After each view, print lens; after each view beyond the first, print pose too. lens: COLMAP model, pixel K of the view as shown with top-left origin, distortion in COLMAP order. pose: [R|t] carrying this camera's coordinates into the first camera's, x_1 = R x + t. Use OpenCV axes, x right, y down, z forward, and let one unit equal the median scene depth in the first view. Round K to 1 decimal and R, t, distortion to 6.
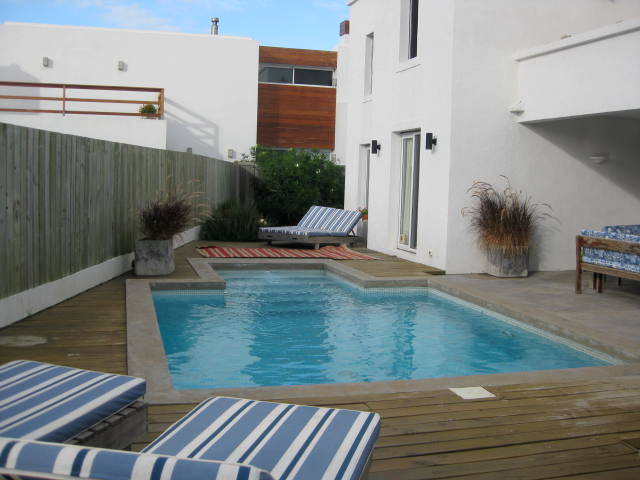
lens RADIAL K [[698.5, 0, 320.0], [0, 698.5, 240.0], [0, 0, 1]] dist [-0.143440, 0.026294]
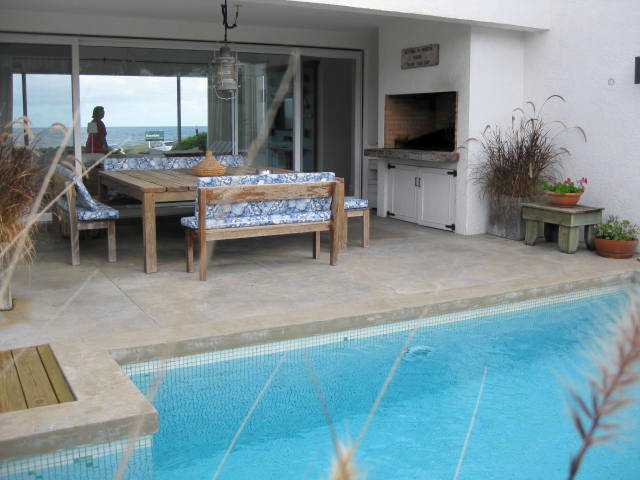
lens RADIAL K [[698.5, 0, 320.0], [0, 698.5, 240.0], [0, 0, 1]] dist [-0.143440, 0.026294]
pose [[-0.230746, -0.184627, 0.955337, -0.205607], [0.079715, 0.974945, 0.207671, -0.067191], [-0.969743, 0.124074, -0.210247, 0.832923]]
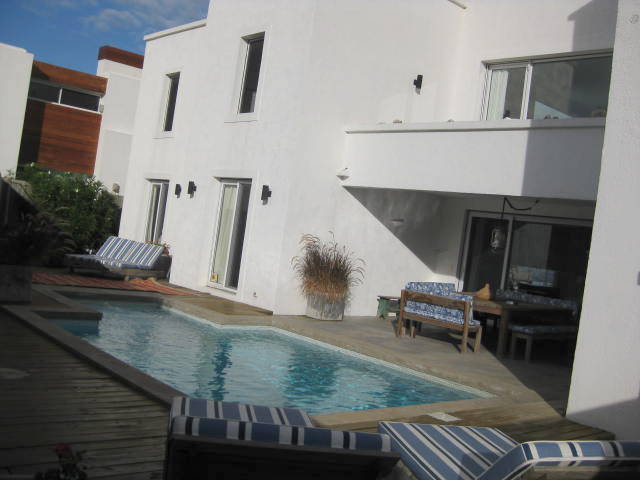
lens RADIAL K [[698.5, 0, 320.0], [0, 698.5, 240.0], [0, 0, 1]] dist [-0.143440, 0.026294]
pose [[0.896221, 0.092969, 0.433756, -0.236319], [-0.073604, 0.995404, -0.061271, -0.006308], [-0.437459, 0.022986, 0.898944, -0.031535]]
